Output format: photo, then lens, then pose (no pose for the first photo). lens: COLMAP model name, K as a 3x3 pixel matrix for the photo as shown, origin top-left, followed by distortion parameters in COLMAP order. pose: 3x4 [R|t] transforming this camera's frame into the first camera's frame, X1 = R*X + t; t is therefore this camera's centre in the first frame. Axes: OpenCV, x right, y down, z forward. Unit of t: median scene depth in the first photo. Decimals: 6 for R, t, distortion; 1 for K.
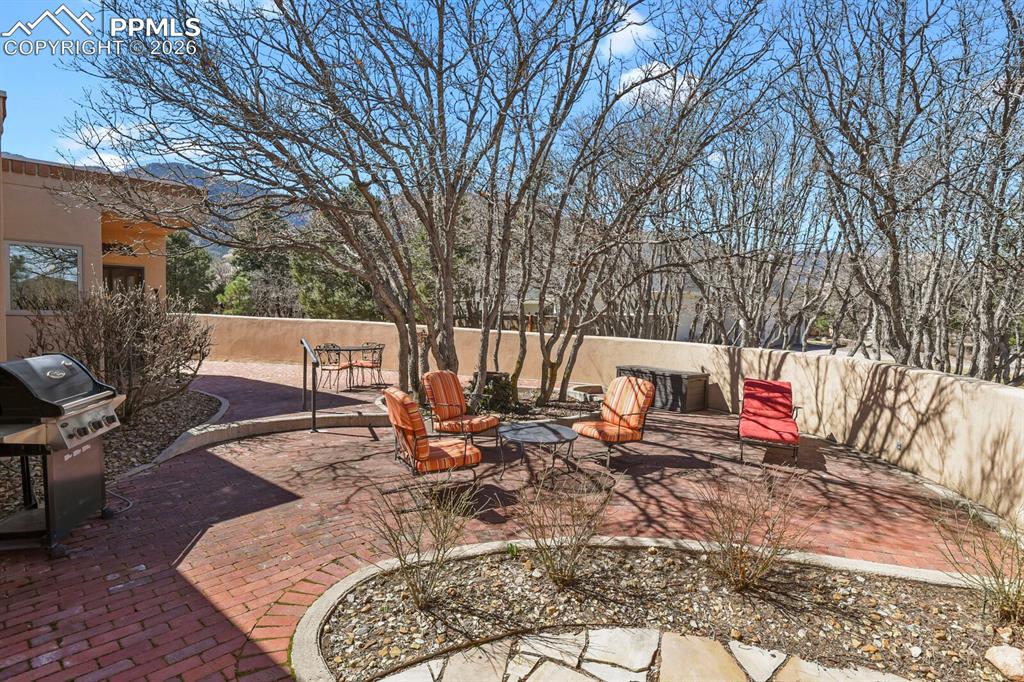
lens RADIAL K [[497.5, 0, 510.6], [0, 497.5, 340.3], [0, 0, 1]] dist [-0.003348, -0.000330]
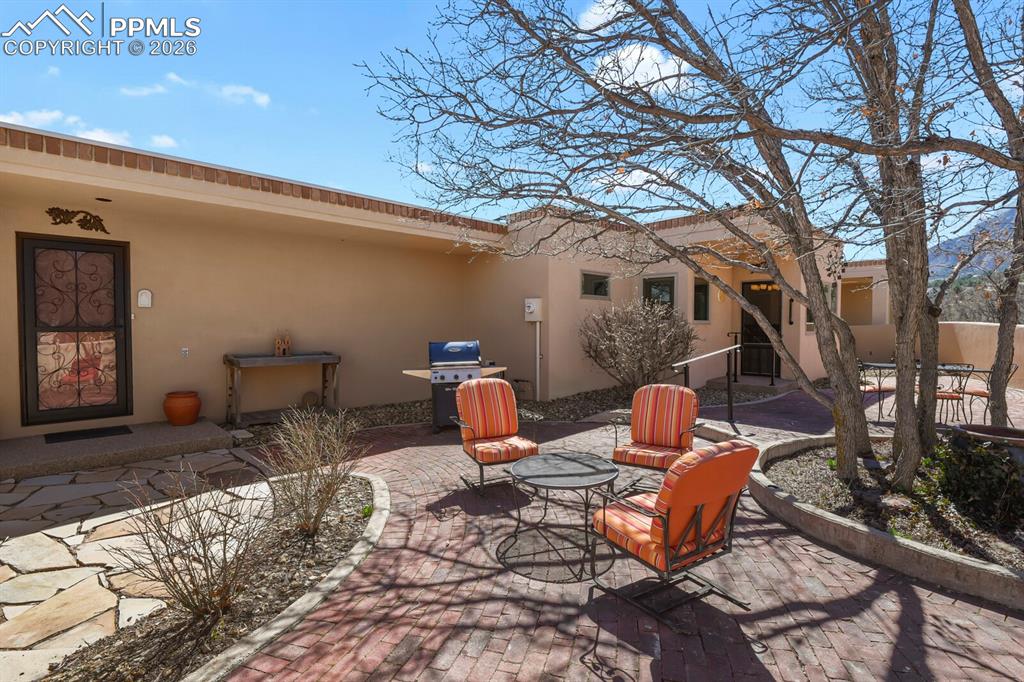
lens RADIAL K [[497.5, 0, 509.4], [0, 497.5, 335.8], [0, 0, 1]] dist [-0.003348, -0.000330]
pose [[-0.098753, 0.011057, -0.995051, 0.873892], [-0.030027, 0.999450, 0.014086, -0.014818], [0.994659, 0.031270, -0.098367, 1.100942]]
